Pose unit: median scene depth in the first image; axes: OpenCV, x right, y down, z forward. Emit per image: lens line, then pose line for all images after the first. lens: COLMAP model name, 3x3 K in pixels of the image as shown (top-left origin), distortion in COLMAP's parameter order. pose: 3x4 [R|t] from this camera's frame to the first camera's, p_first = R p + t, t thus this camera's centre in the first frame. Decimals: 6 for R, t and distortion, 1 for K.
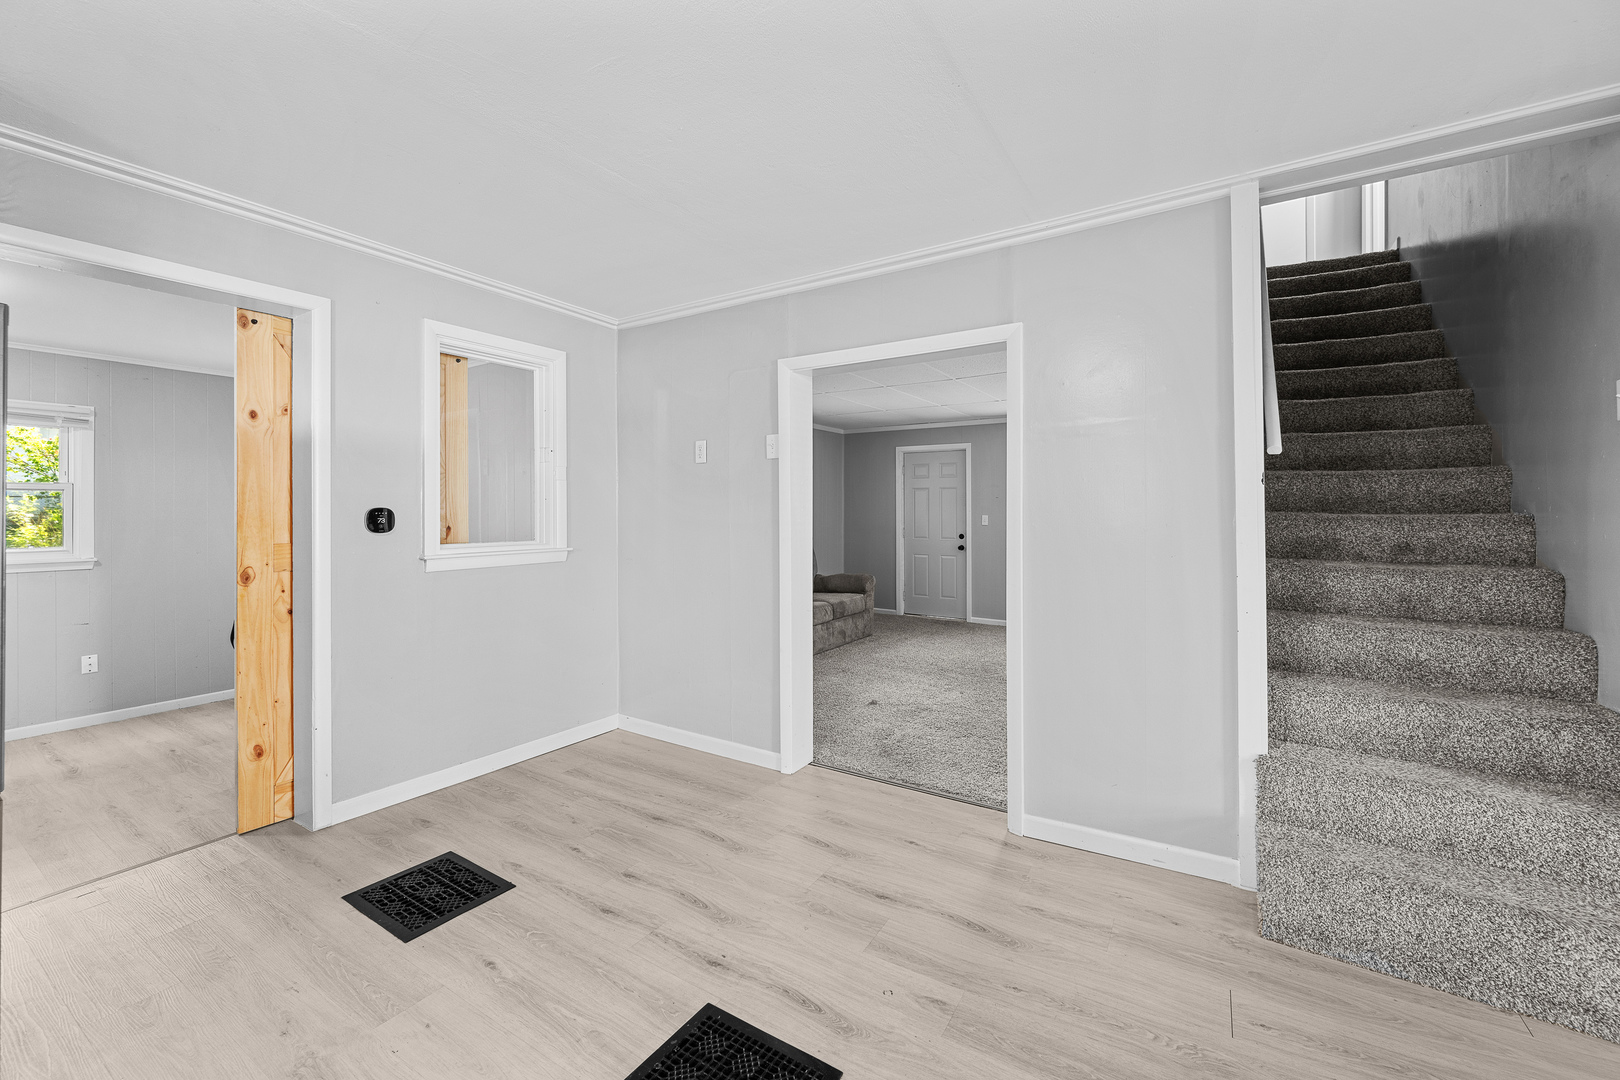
lens RADIAL K [[653.1, 0, 810.4], [0, 653.1, 515.7], [0, 0, 1]] dist [0.000650, 0.000021]
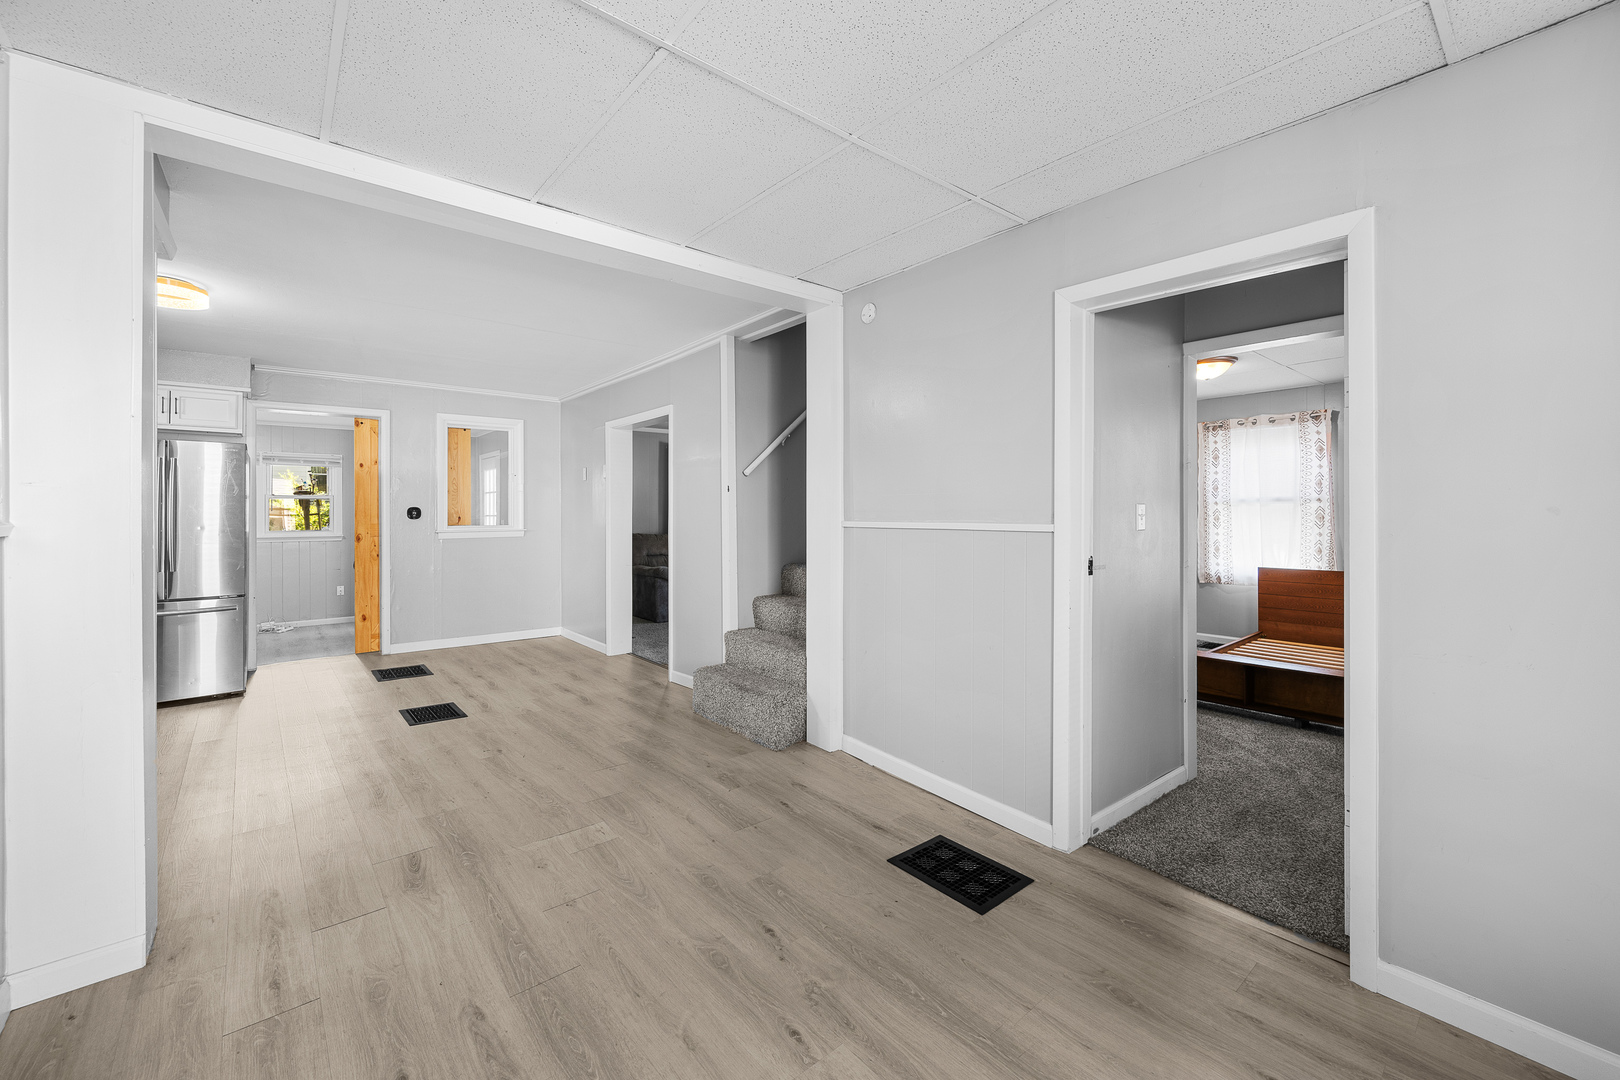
lens RADIAL K [[653.1, 0, 810.4], [0, 653.1, 515.7], [0, 0, 1]] dist [0.000650, 0.000021]
pose [[0.952644, -0.000249, -0.304086, 1.110767], [0.000175, 1.000000, -0.000273, 0.014920], [0.304086, 0.000207, 0.952644, -0.564456]]
